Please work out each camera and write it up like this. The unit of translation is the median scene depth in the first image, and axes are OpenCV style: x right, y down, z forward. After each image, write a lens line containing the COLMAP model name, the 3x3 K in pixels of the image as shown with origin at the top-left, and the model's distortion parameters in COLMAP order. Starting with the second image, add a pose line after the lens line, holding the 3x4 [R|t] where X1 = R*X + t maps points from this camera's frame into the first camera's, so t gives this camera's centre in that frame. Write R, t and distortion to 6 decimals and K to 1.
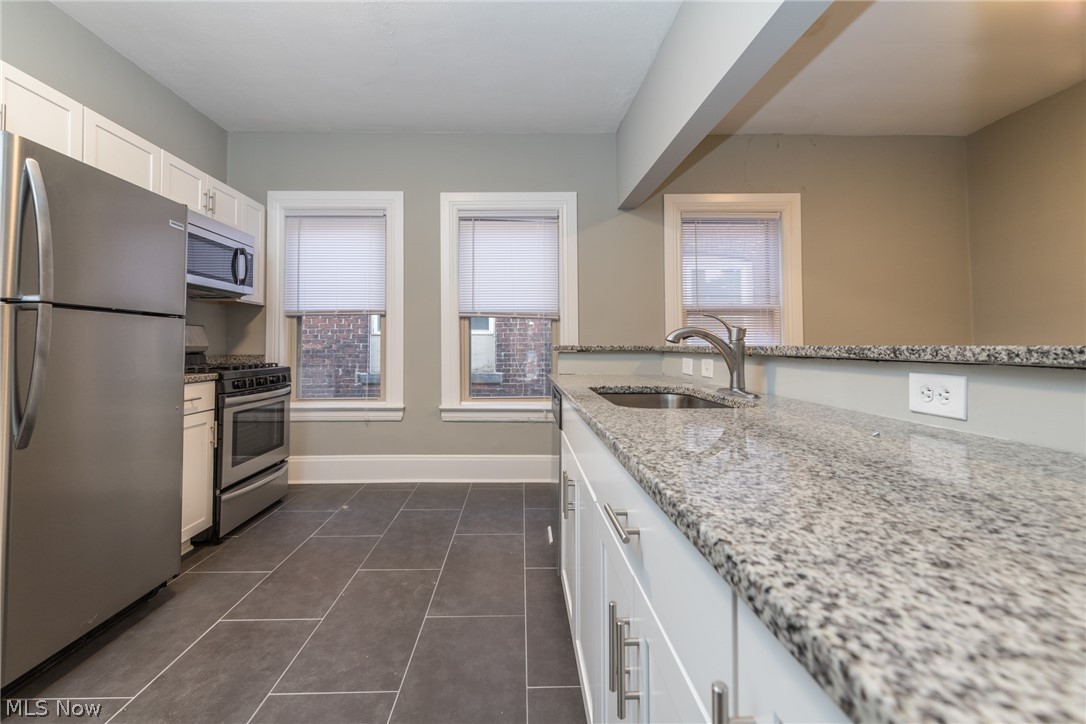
lens RADIAL K [[463.4, 0, 531.8], [0, 463.4, 335.2], [0, 0, 1]] dist [0.001900, 0.000217]
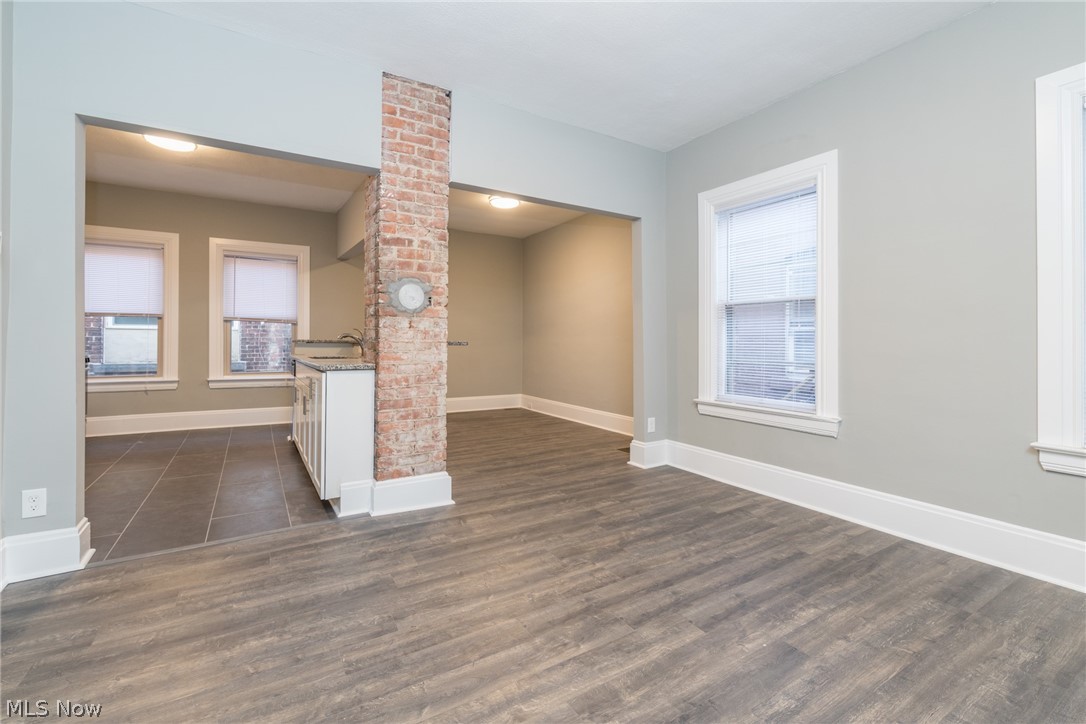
lens RADIAL K [[463.4, 0, 531.9], [0, 463.4, 337.6], [0, 0, 1]] dist [0.001900, 0.000217]
pose [[0.868446, 0.011502, 0.495651, -0.030327], [-0.019413, 0.999753, 0.010815, -0.018326], [-0.495404, -0.019015, 0.868455, -0.813978]]
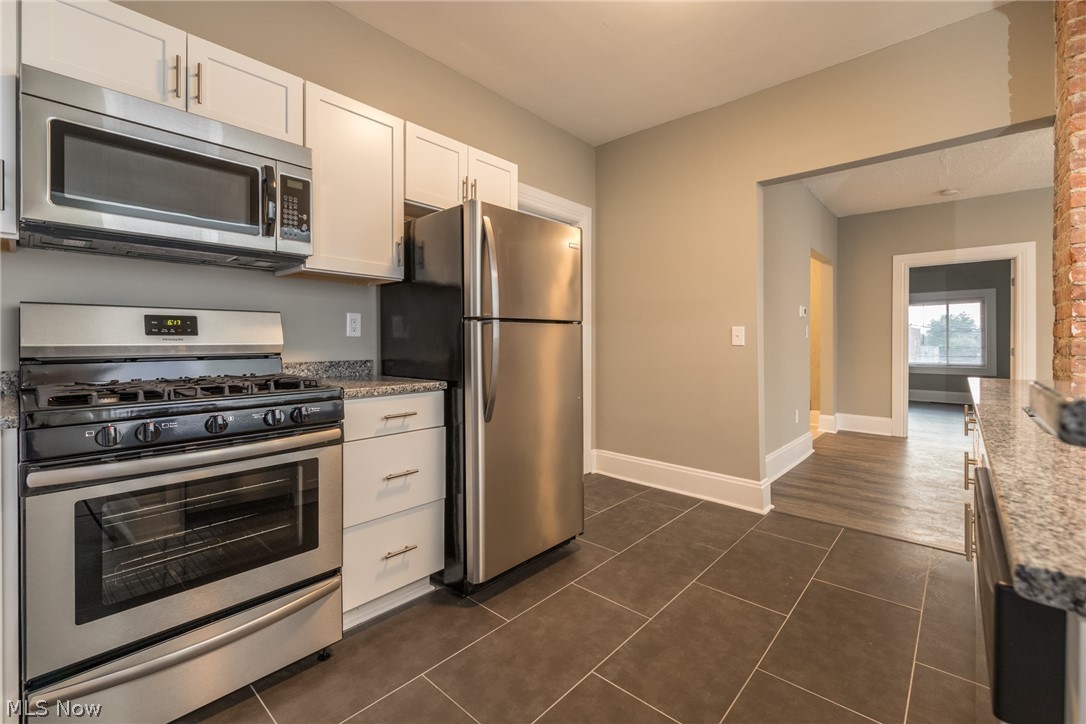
lens RADIAL K [[463.4, 0, 540.0], [0, 463.4, 350.6], [0, 0, 1]] dist [0.001900, 0.000217]
pose [[0.728556, 0.001914, -0.684983, -0.025434], [0.019243, 0.999544, 0.023260, 0.023005], [0.684716, -0.030128, 0.728187, 0.920079]]
